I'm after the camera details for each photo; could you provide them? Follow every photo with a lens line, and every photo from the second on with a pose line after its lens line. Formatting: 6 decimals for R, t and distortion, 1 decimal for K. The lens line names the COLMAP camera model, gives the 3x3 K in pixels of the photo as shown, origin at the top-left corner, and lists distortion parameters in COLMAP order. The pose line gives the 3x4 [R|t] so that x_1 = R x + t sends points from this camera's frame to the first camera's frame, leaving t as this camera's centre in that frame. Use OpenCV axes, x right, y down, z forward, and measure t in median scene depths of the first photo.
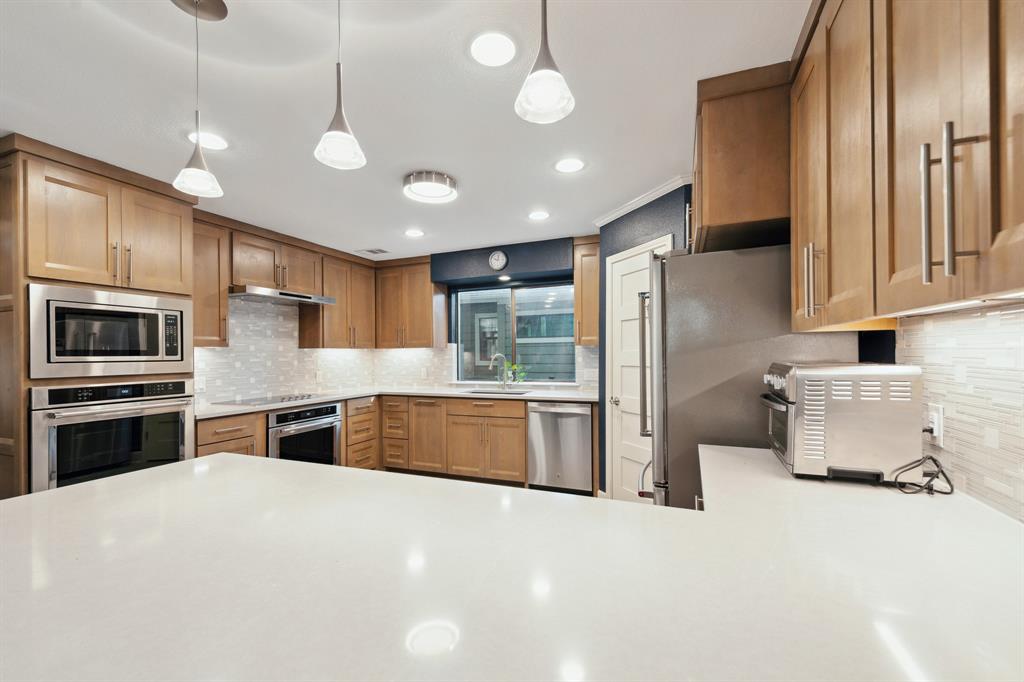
lens RADIAL K [[410.4, 0, 515.0], [0, 410.4, 353.2], [0, 0, 1]] dist [0.000396, -0.000035]
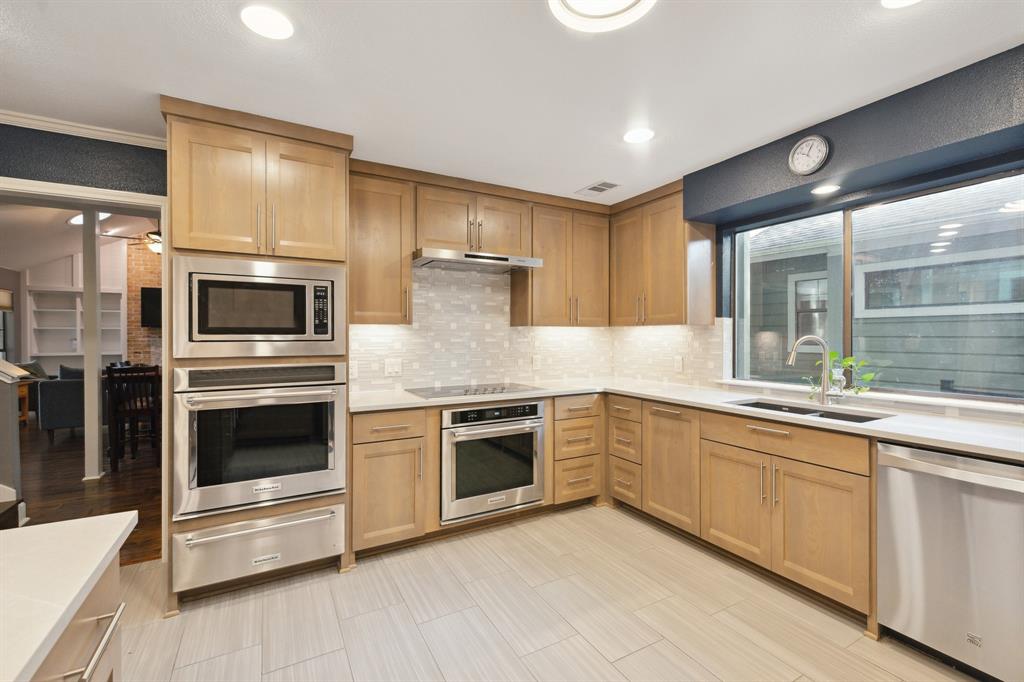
lens RADIAL K [[444.7, 0, 511.5], [0, 444.7, 335.8], [0, 0, 1]] dist [0.002140, 0.000008]
pose [[0.778633, 0.010021, -0.627400, 0.021709], [-0.005890, 0.999945, 0.008662, -0.000910], [0.627452, -0.003049, 0.778649, 0.335571]]
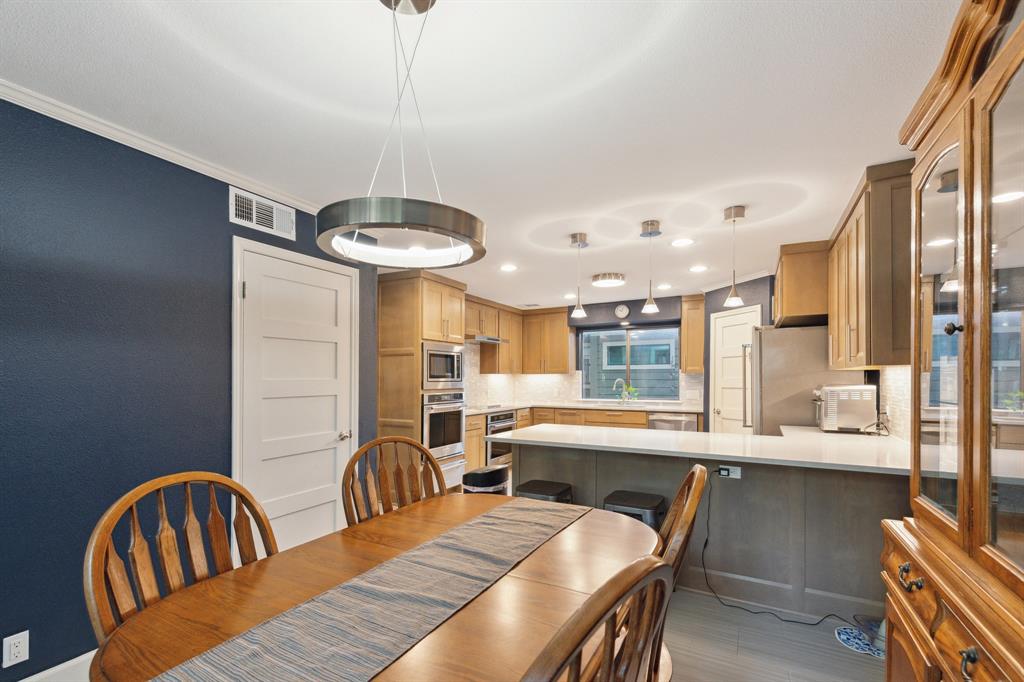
lens RADIAL K [[430.4, 0, 508.4], [0, 430.4, 377.0], [0, 0, 1]] dist [0.000518, -0.000003]
pose [[0.991718, 0.008629, -0.128146, -0.240845], [-0.008872, 0.999960, -0.001320, 0.000470], [0.128130, 0.002446, 0.991754, -0.505178]]
